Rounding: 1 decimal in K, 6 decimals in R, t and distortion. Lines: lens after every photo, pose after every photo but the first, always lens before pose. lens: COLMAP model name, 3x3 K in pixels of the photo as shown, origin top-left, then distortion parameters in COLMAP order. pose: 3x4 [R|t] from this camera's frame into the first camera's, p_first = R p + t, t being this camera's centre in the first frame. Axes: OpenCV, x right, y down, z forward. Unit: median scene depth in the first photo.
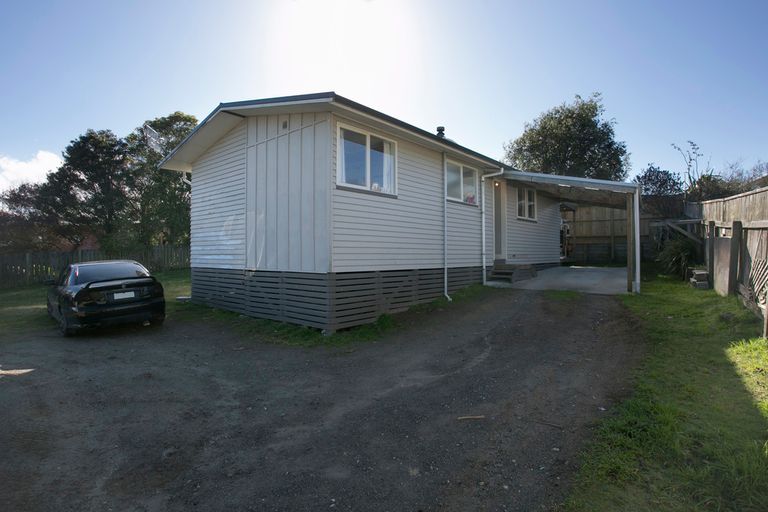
lens RADIAL K [[398.1, 0, 387.3], [0, 398.1, 252.2], [0, 0, 1]] dist [-0.002989, -0.000073]
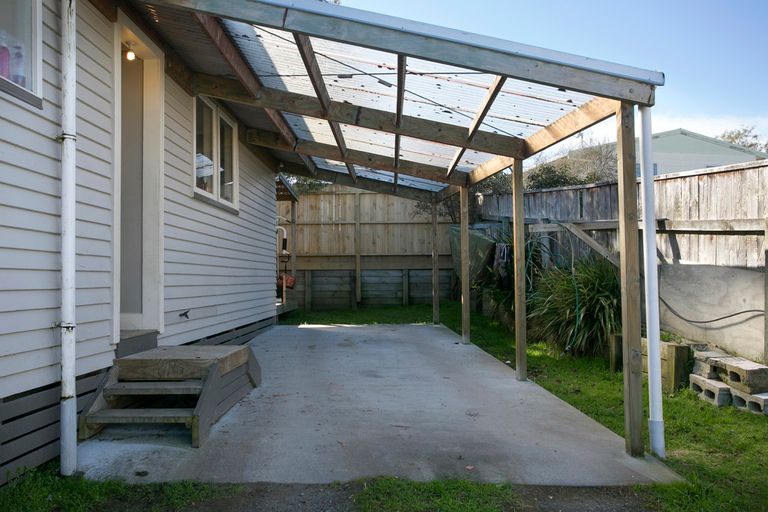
lens RADIAL K [[589.5, 0, 387.2], [0, 589.5, 254.4], [0, 0, 1]] dist [0.052488, -0.001915]
pose [[0.757217, 0.022204, 0.652786, 0.155927], [0.002596, 0.999312, -0.037002, -0.021535], [-0.653158, 0.029713, 0.756638, 0.621069]]
